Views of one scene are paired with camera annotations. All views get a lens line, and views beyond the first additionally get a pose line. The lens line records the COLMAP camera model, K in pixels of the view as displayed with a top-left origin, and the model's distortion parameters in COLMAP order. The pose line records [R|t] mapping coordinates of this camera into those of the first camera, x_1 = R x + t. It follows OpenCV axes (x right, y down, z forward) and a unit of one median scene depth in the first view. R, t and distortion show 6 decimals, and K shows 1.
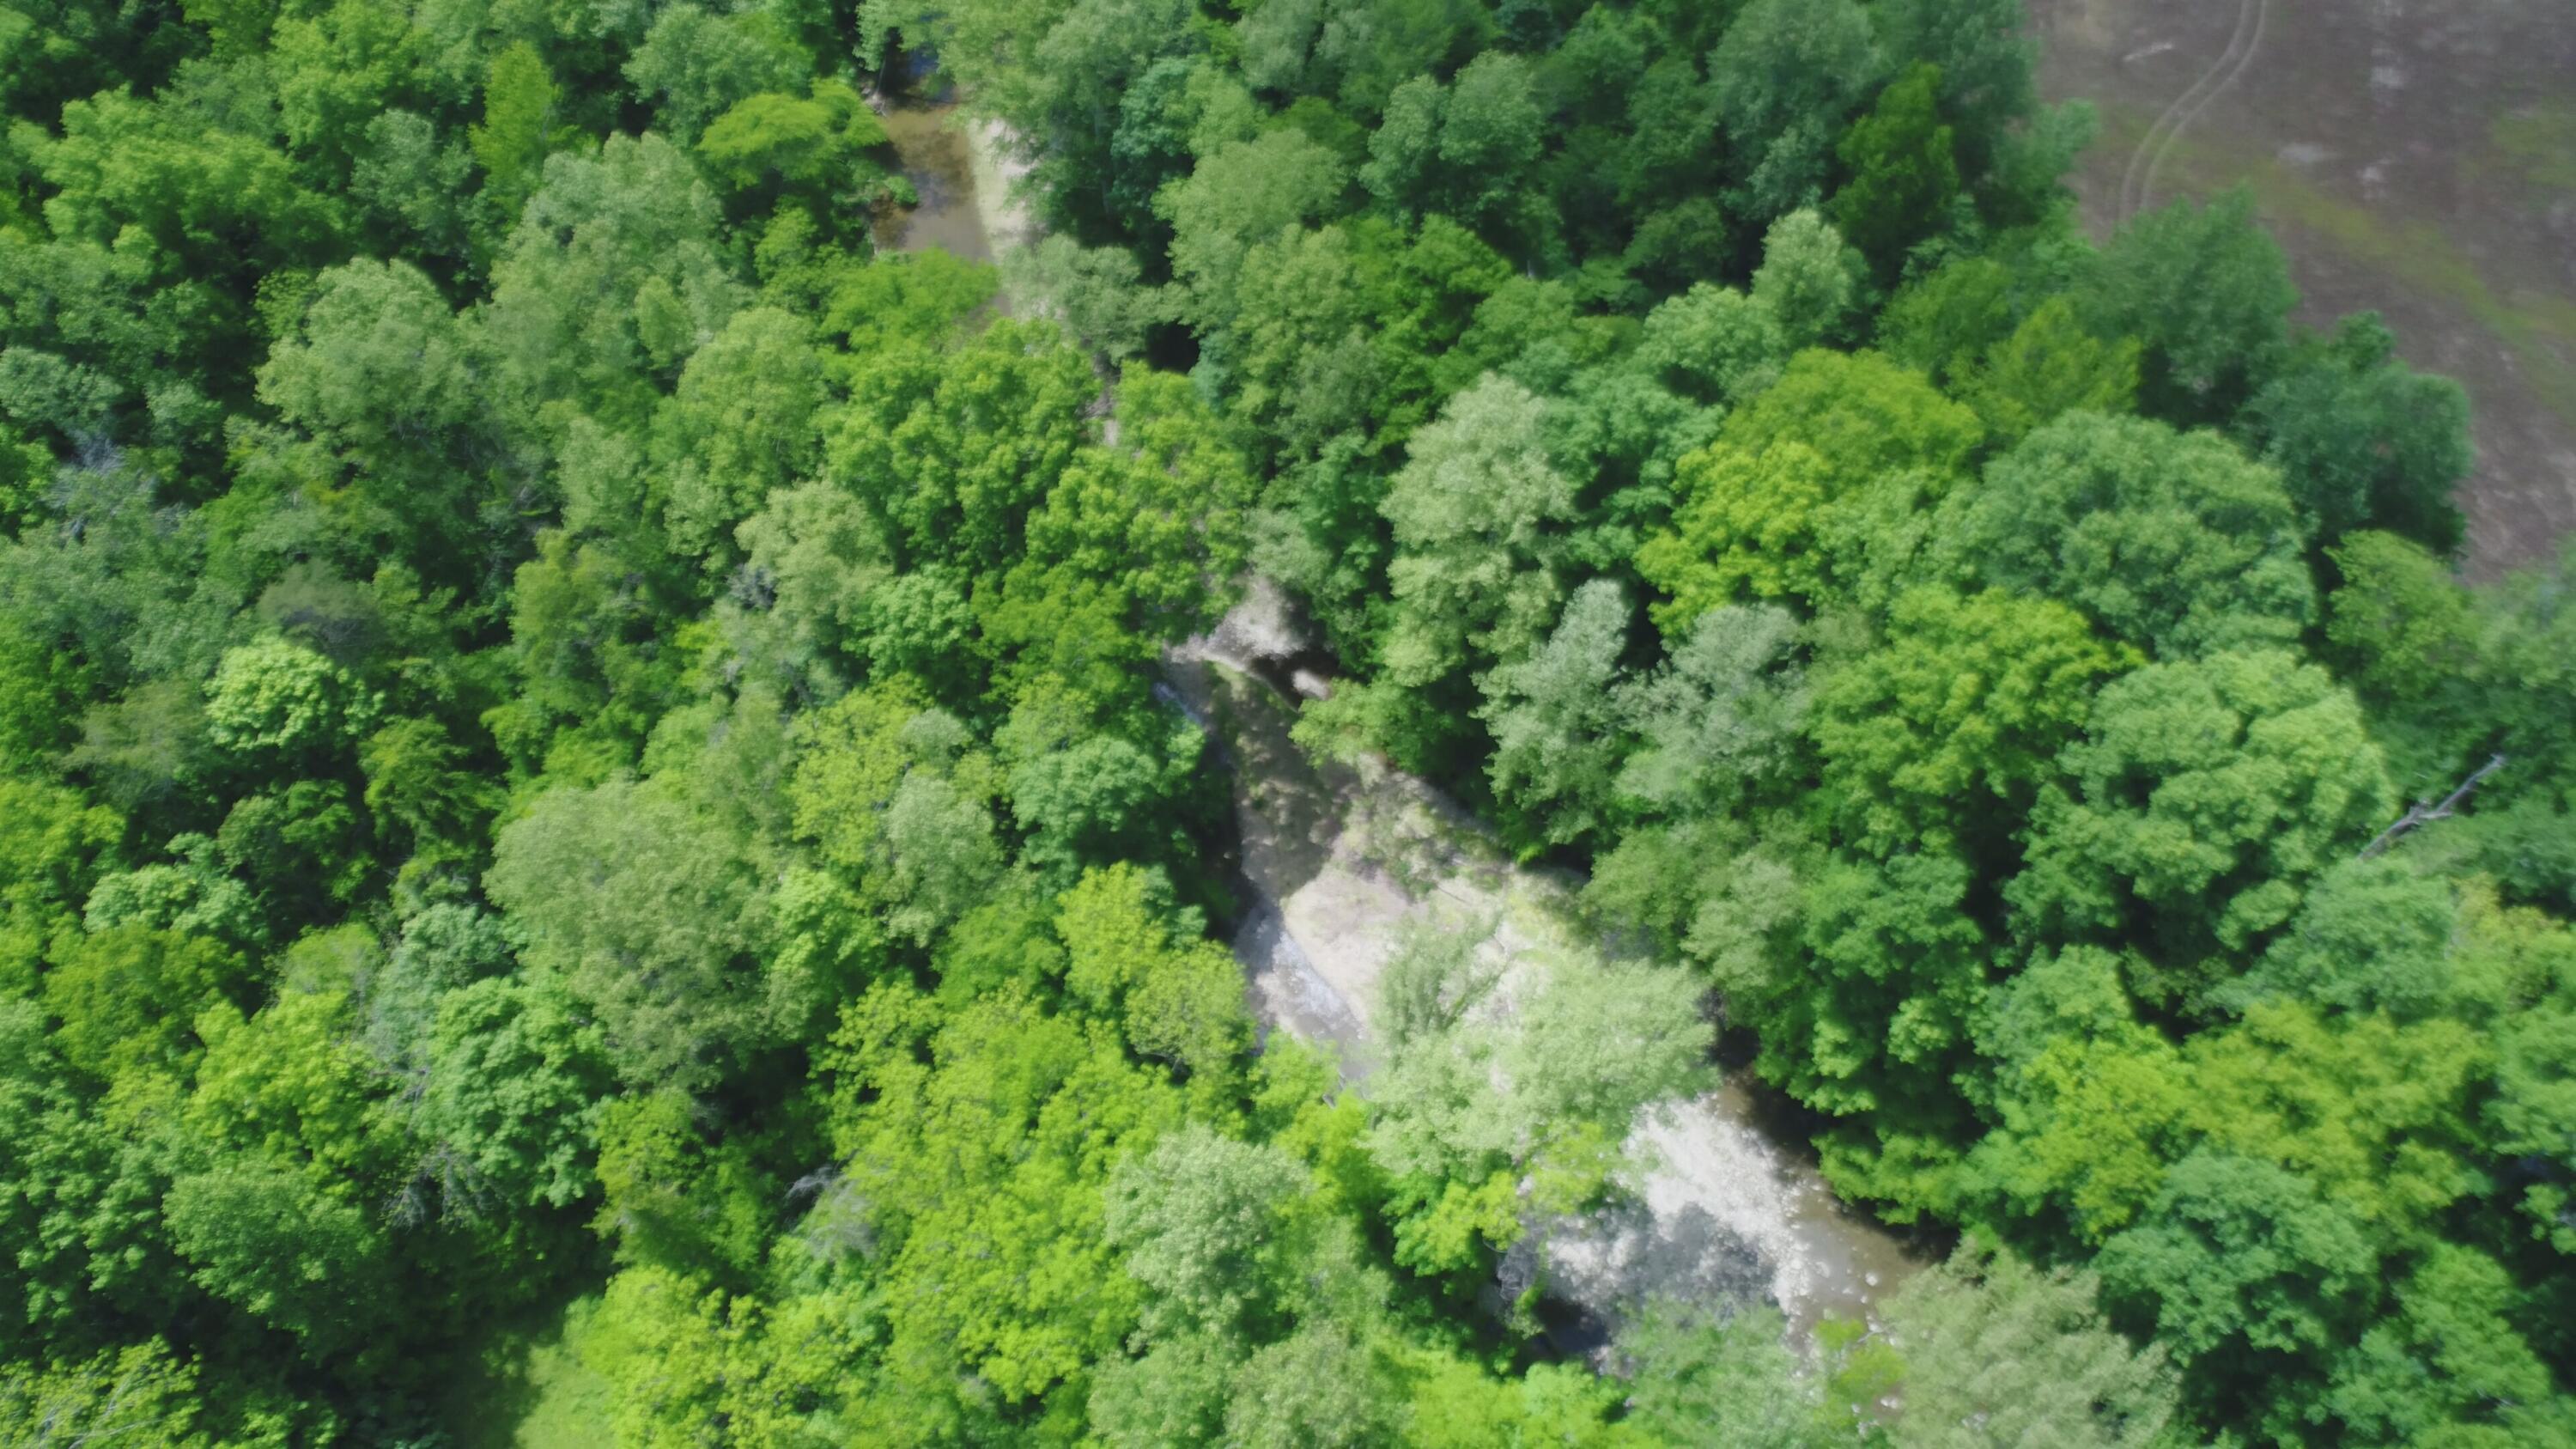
lens RADIAL K [[1805.5, 0, 1270.6], [0, 1805.5, 723.5], [0, 0, 1]] dist [0.000669, -0.000560]
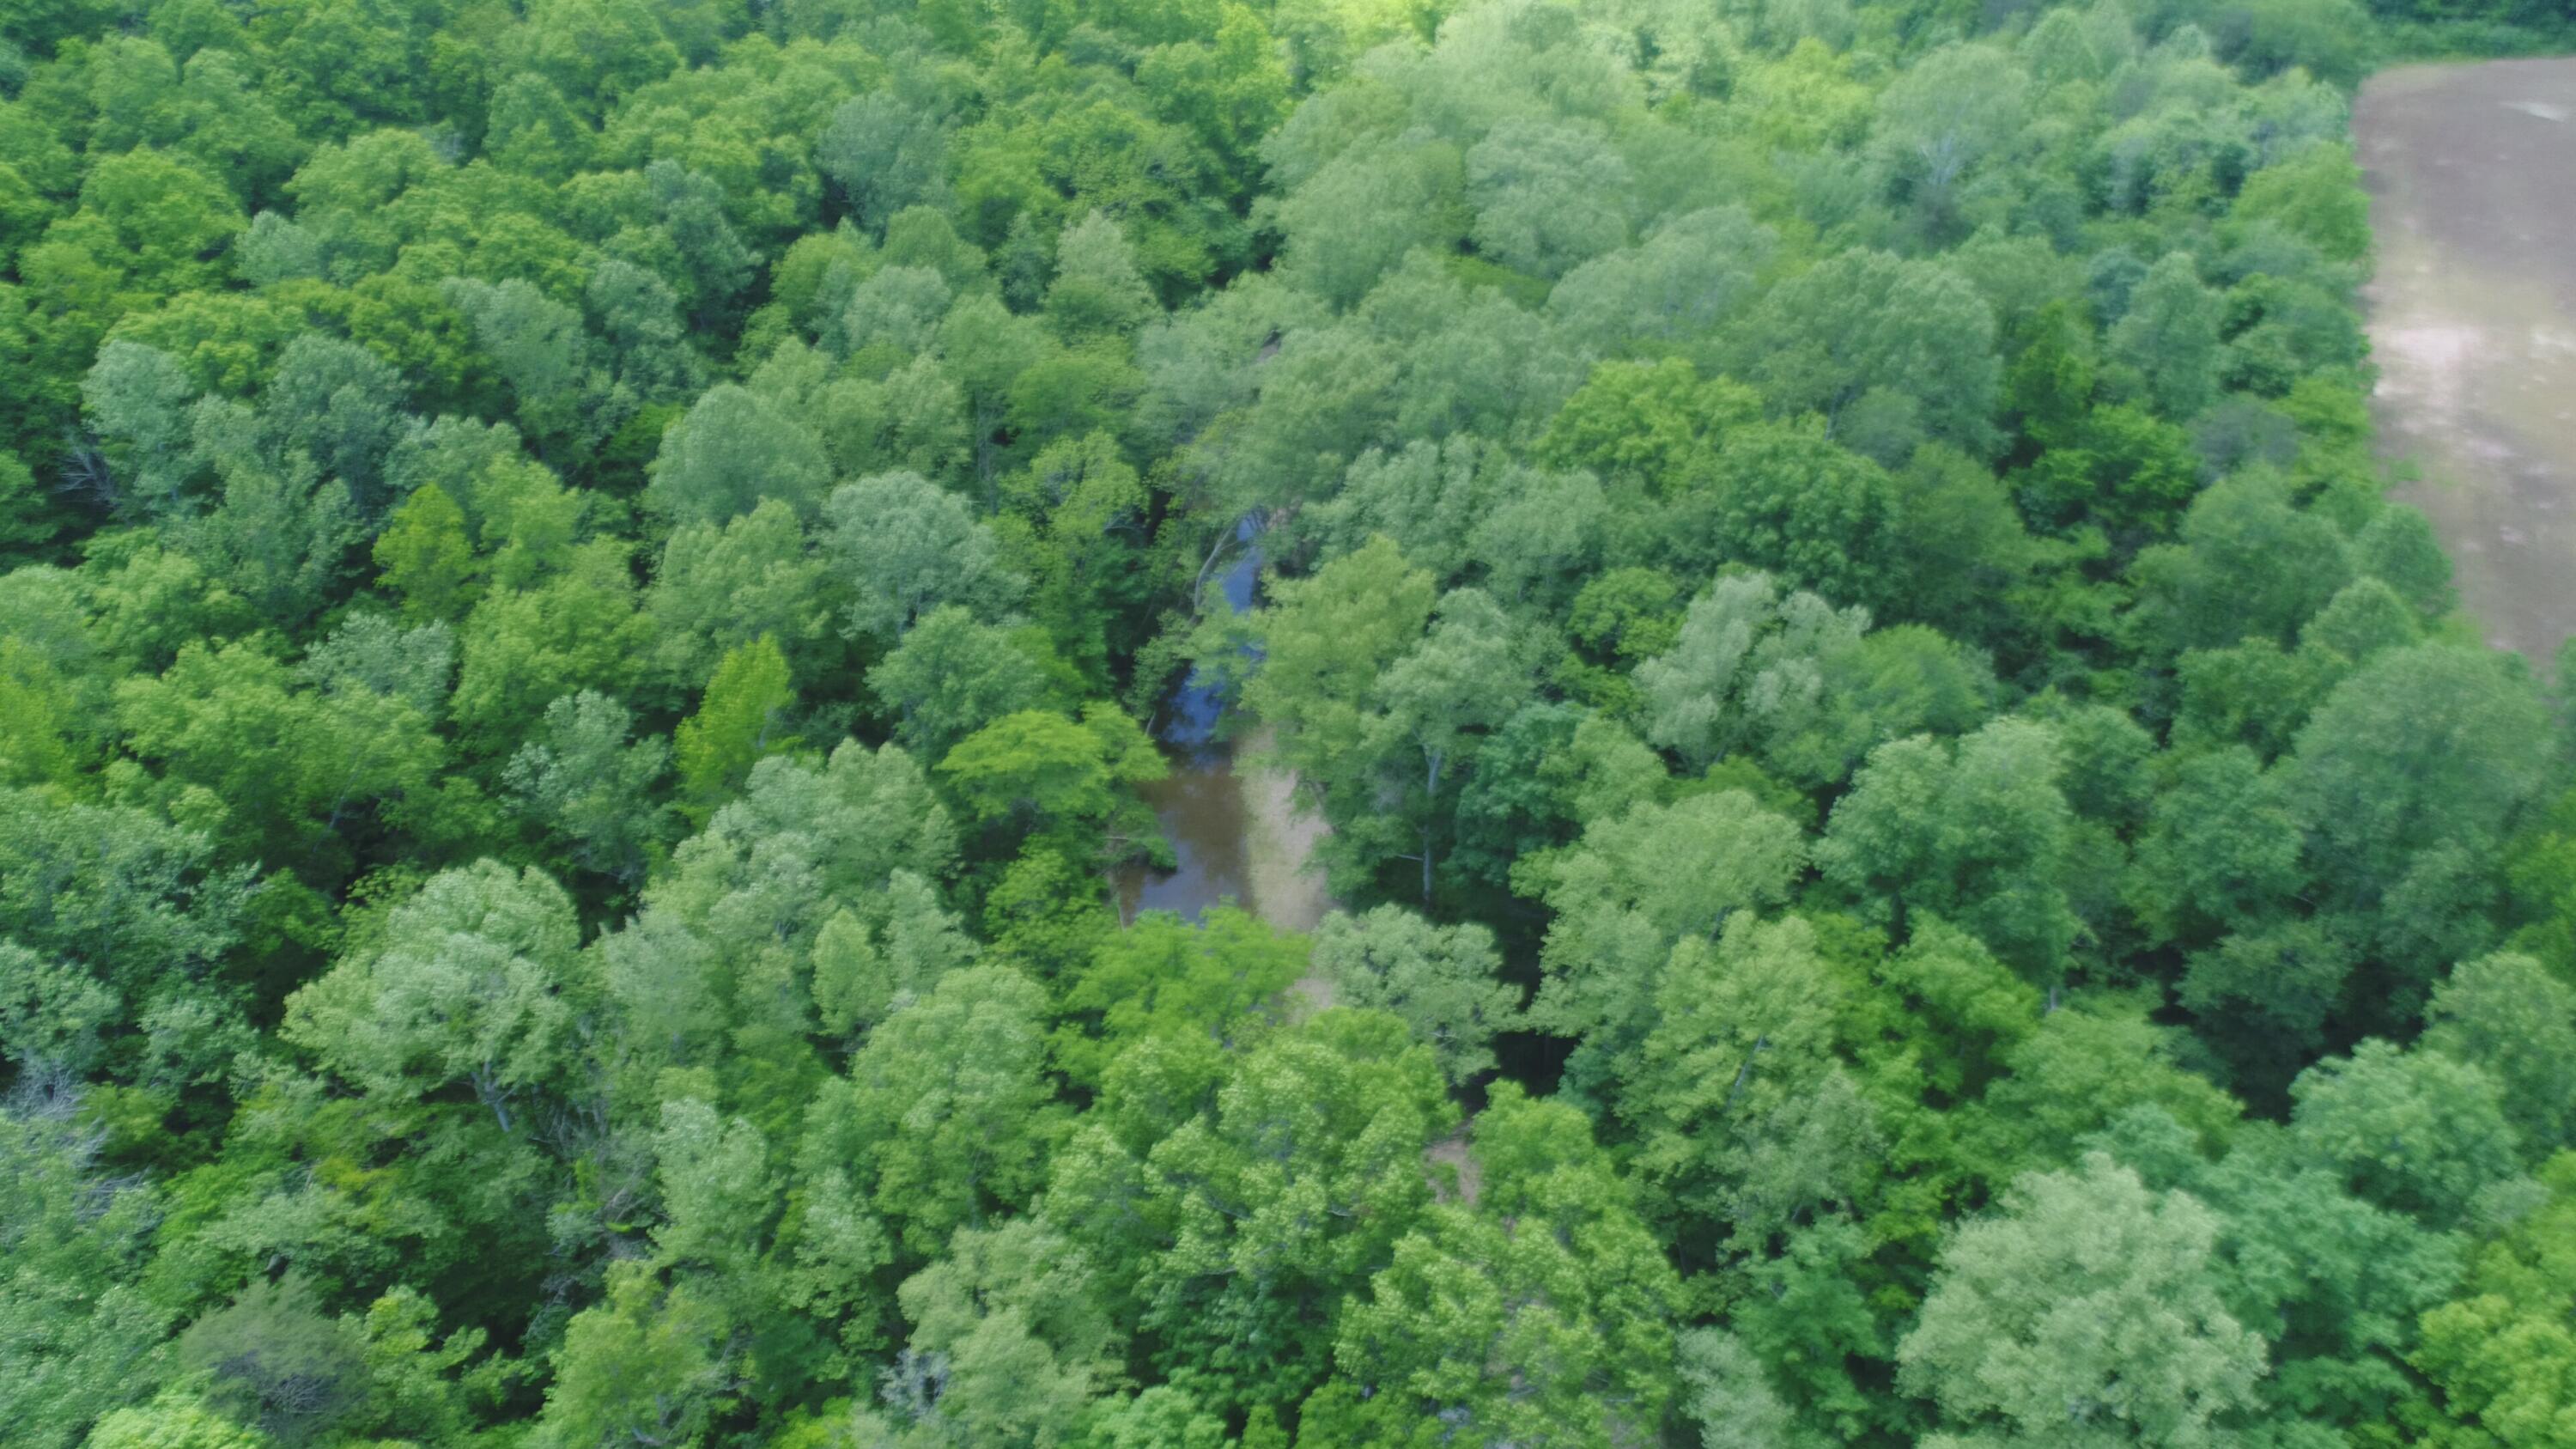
lens RADIAL K [[1805.5, 0, 1303.6], [0, 1805.5, 720.7], [0, 0, 1]] dist [0.000669, -0.000560]
pose [[0.993622, 0.067851, -0.090062, -0.098599], [-0.097033, 0.921368, -0.376384, -0.060255], [0.057442, 0.382723, 0.922076, 0.300653]]
